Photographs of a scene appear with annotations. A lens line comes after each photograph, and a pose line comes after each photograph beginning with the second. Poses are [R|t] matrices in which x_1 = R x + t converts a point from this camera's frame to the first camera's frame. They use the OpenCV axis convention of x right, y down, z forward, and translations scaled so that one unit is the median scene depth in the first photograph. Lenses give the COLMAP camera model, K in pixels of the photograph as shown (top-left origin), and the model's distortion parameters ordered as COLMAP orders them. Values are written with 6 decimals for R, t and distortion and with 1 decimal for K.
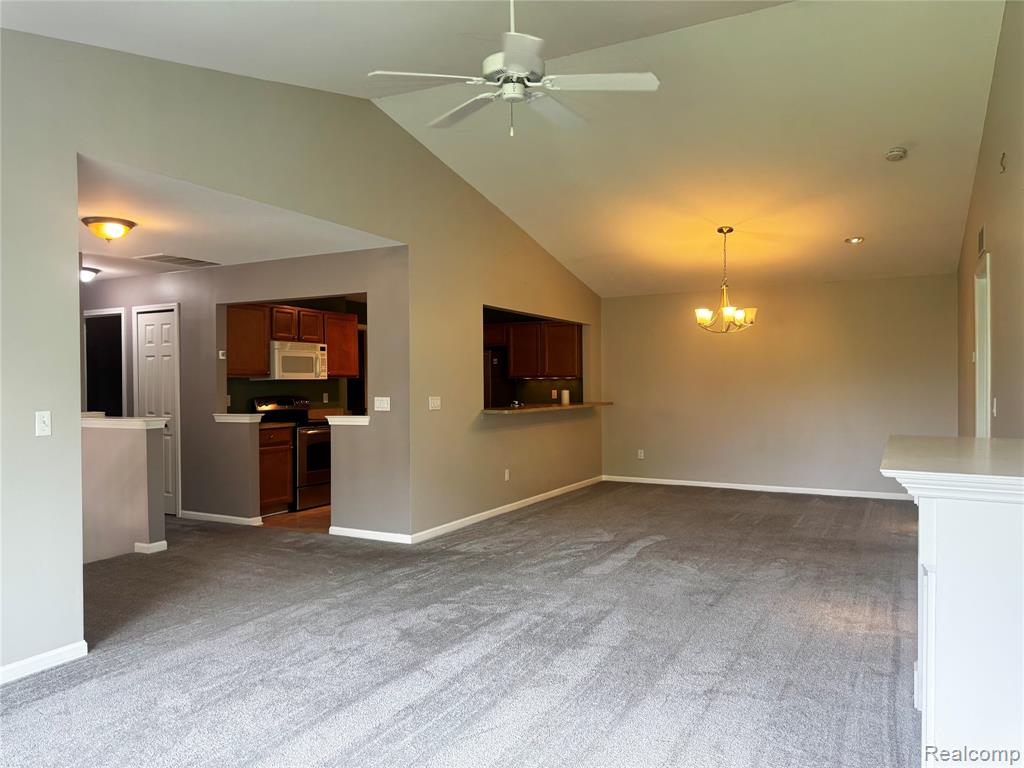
lens RADIAL K [[712.0, 0, 512.0], [0, 712.0, 384.0], [0, 0, 1]] dist [-0.000577, -0.000633]
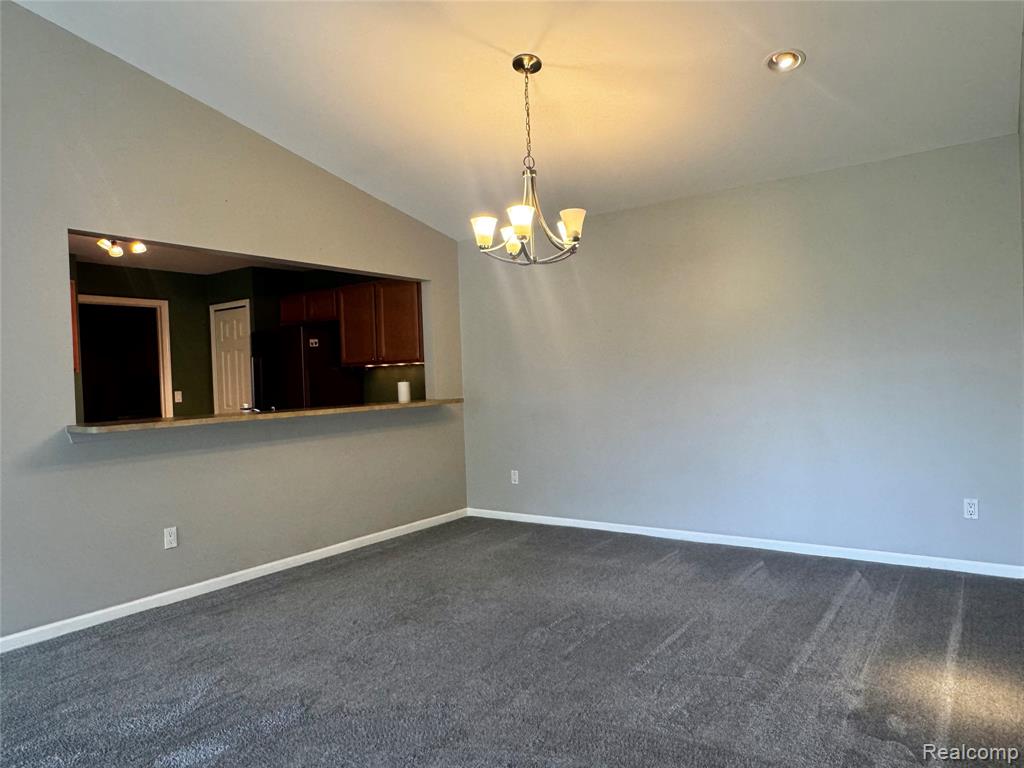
lens RADIAL K [[697.0, 0, 512.0], [0, 697.0, 384.0], [0, 0, 1]] dist [0.000549, -0.000667]
pose [[0.992561, -0.023691, -0.119421, 0.254966], [0.026085, 0.999488, 0.018528, 0.001620], [0.118921, -0.021505, 0.992671, 0.369365]]
